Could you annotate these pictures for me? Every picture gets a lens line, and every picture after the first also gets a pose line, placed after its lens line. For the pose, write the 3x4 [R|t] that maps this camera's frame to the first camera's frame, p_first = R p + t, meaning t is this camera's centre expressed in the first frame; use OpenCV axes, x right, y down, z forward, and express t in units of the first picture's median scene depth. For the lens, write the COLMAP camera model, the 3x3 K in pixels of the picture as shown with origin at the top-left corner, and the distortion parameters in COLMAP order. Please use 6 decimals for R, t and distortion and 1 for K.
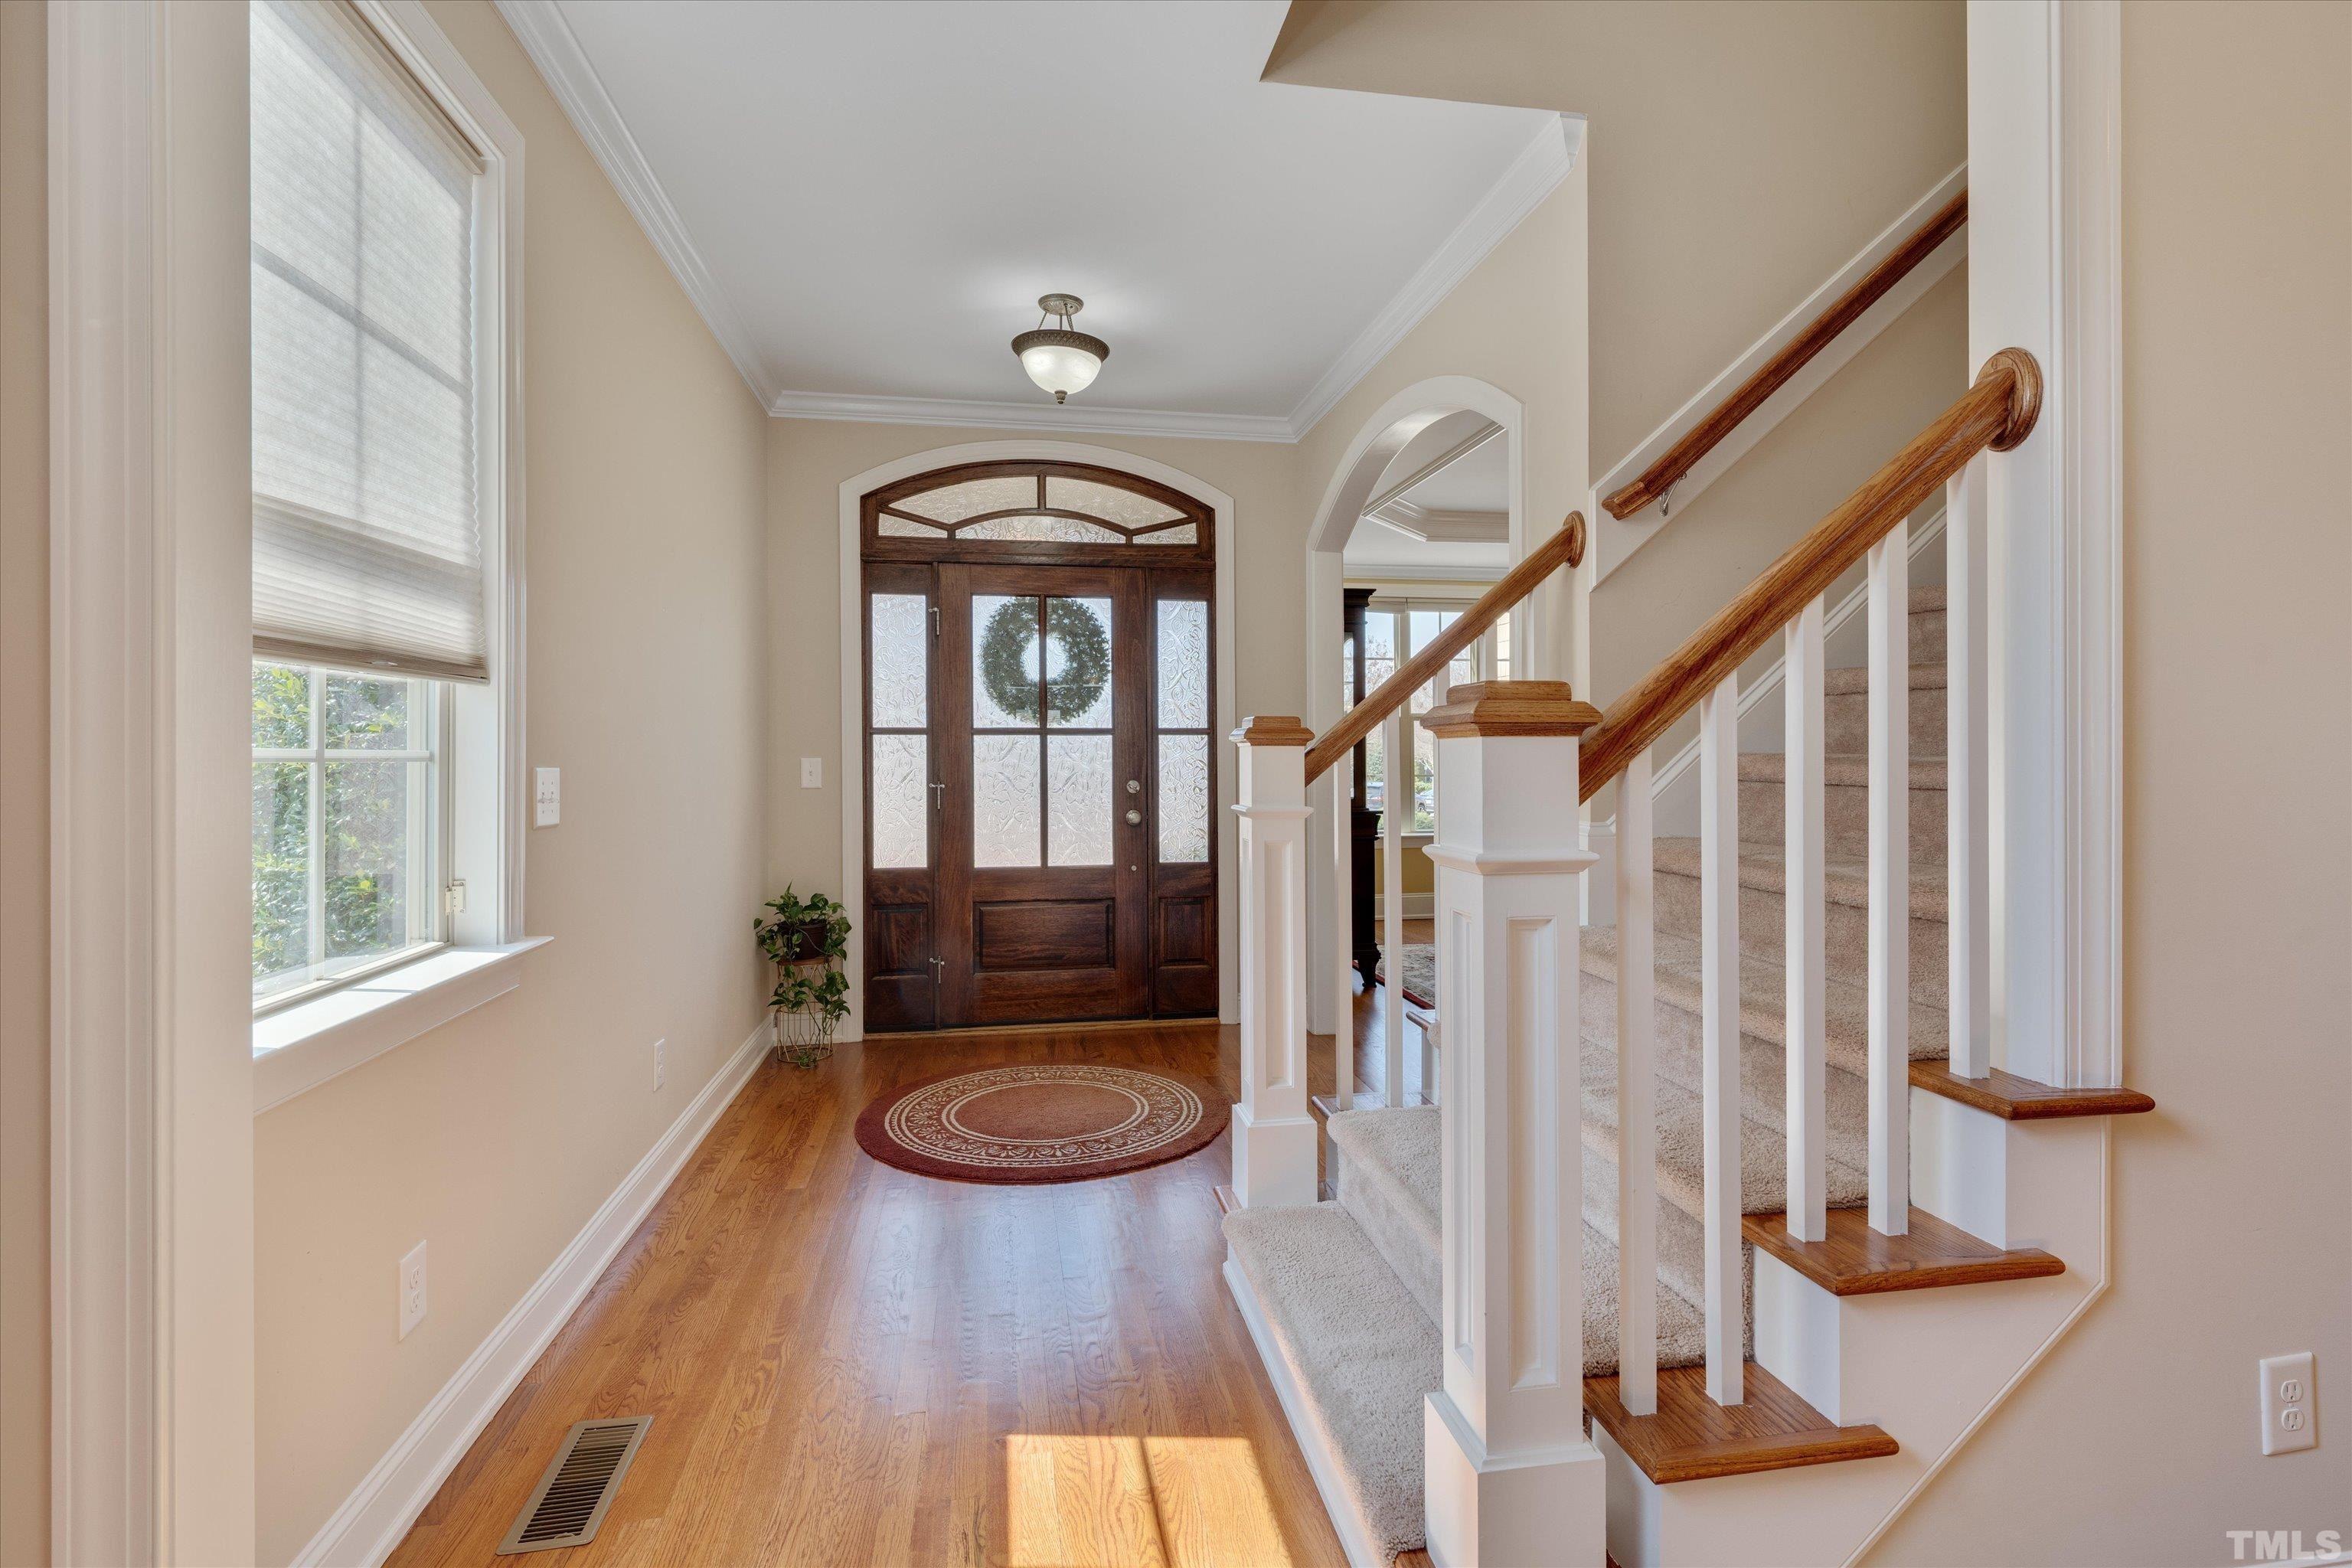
lens RADIAL K [[1054.0, 0, 1180.0], [0, 1054.0, 775.1], [0, 0, 1]] dist [-0.001180, -0.000147]
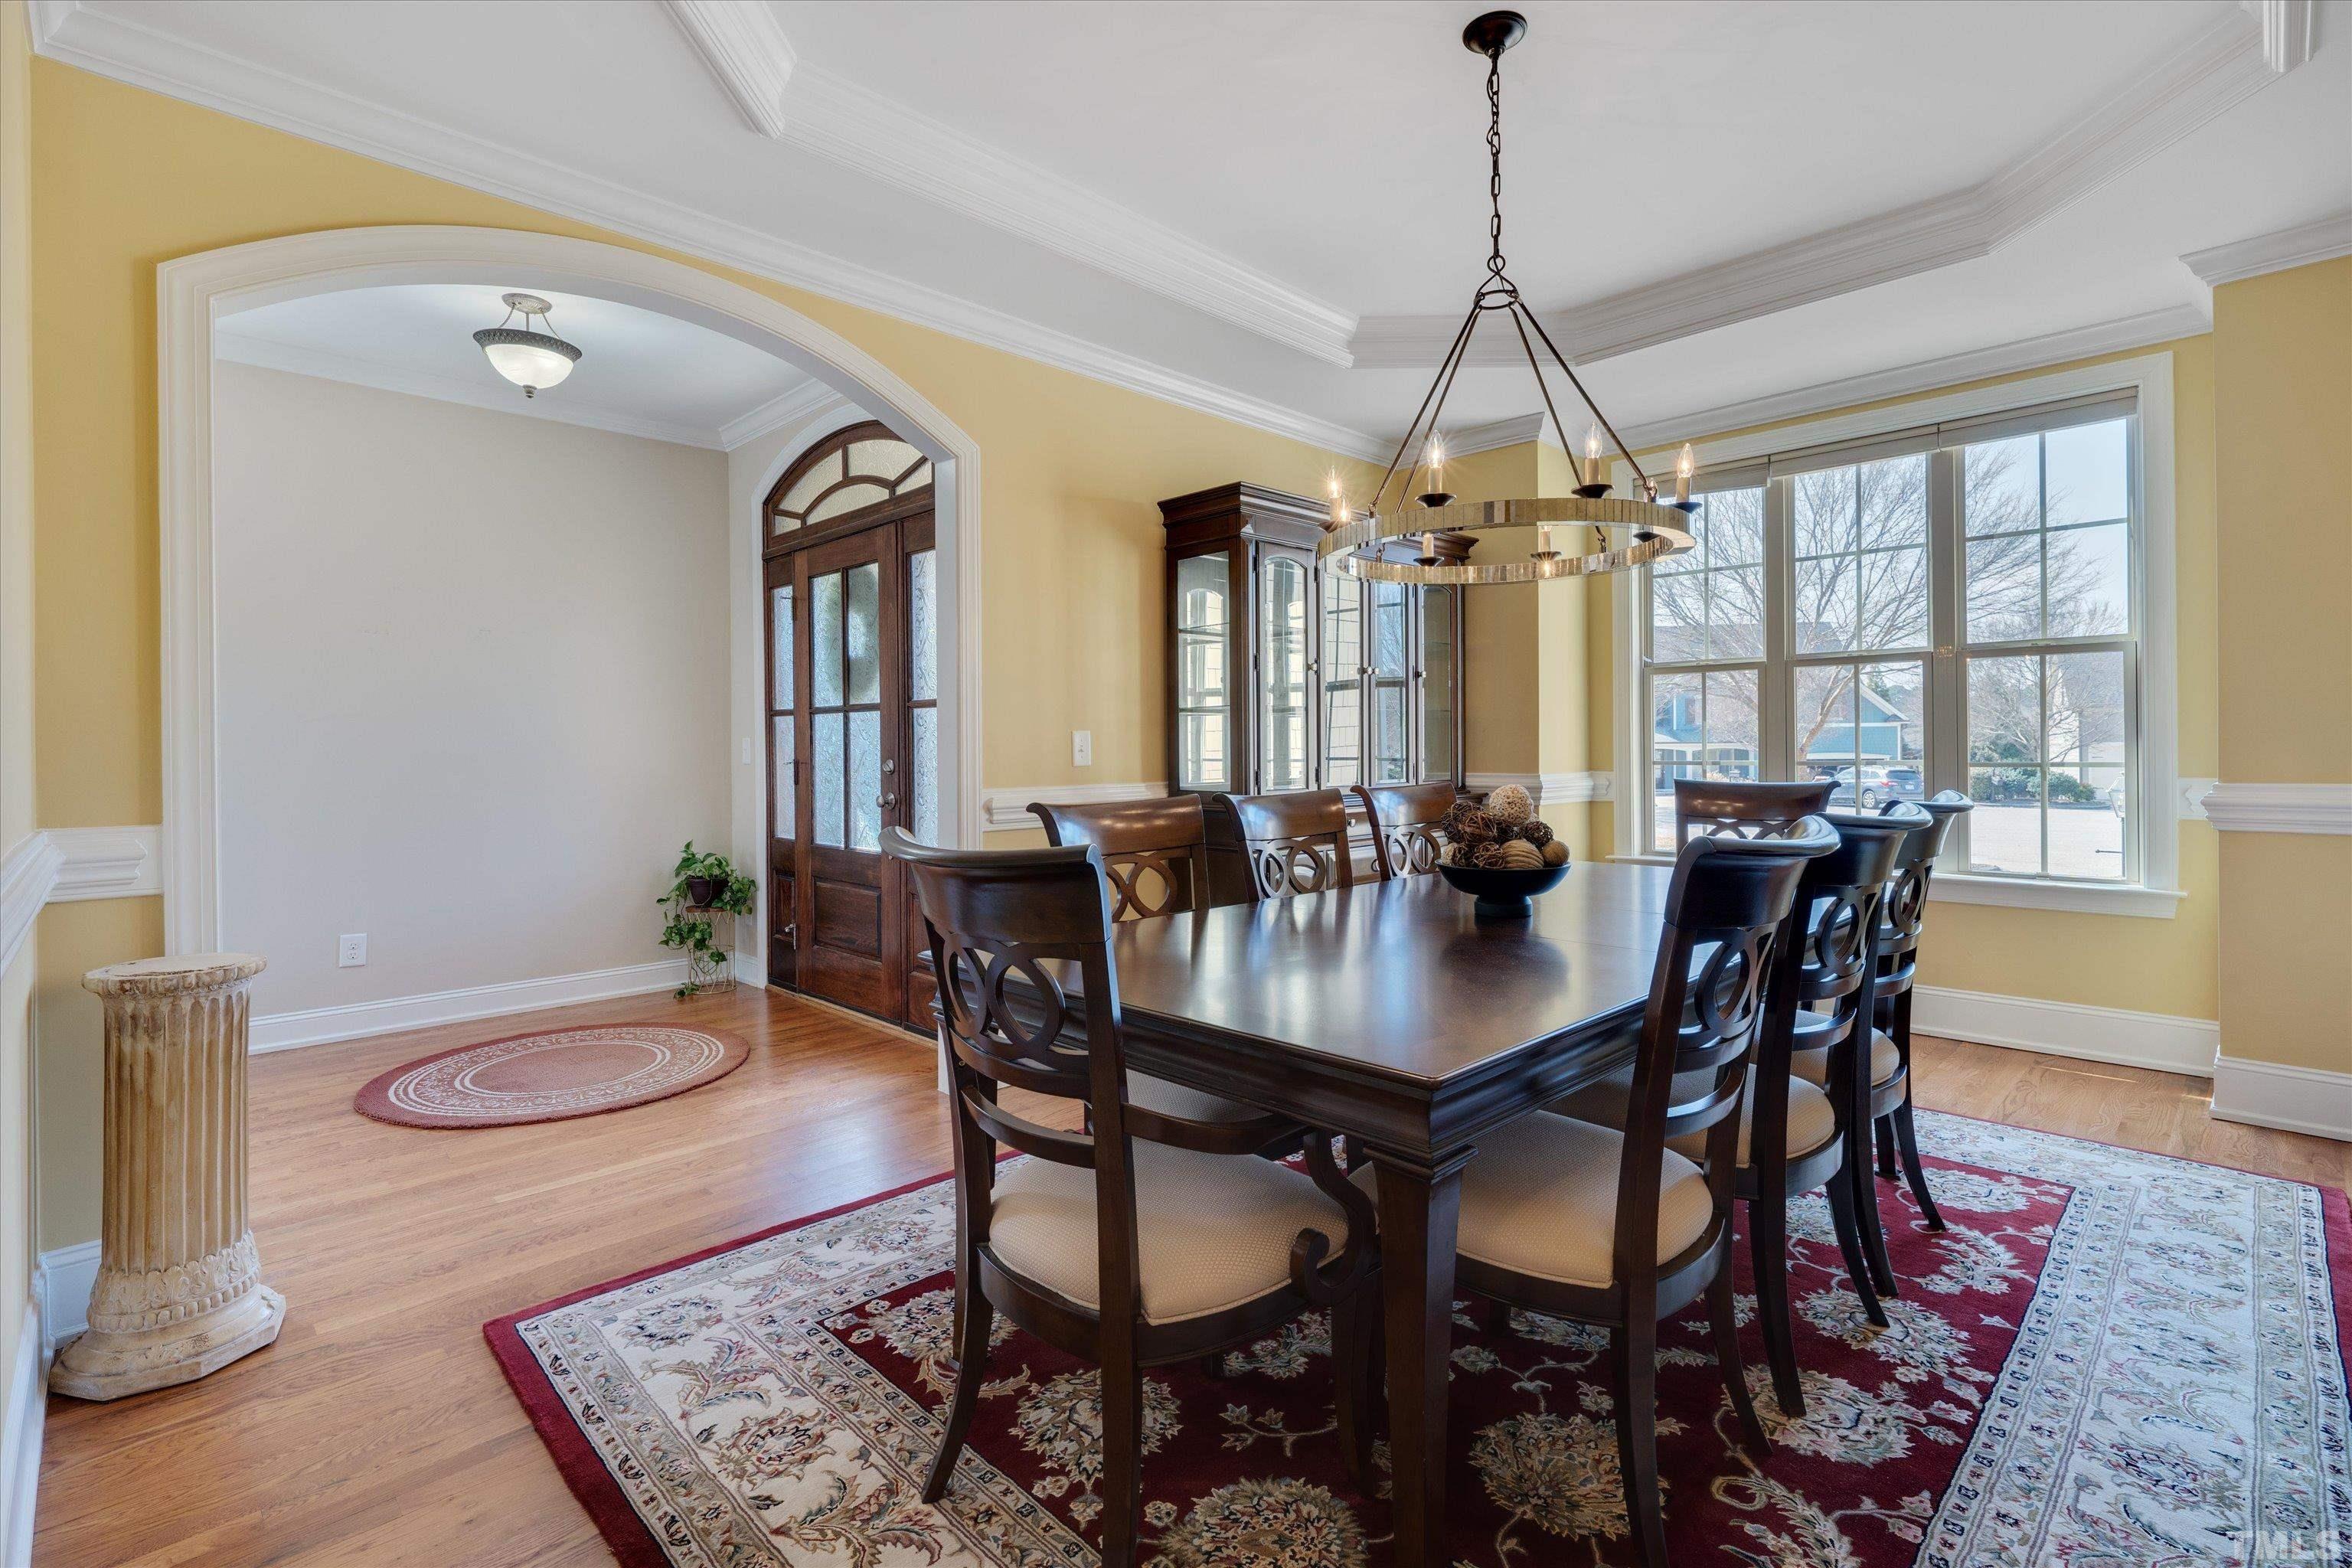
lens RADIAL K [[1074.2, 0, 1190.1], [0, 1074.2, 759.9], [0, 0, 1]] dist [-0.000054, -0.000216]
pose [[0.571063, 0.010424, -0.820840, 0.881064], [-0.010561, 0.999930, 0.005351, -0.002859], [0.820839, 0.005614, 0.571133, 0.710707]]
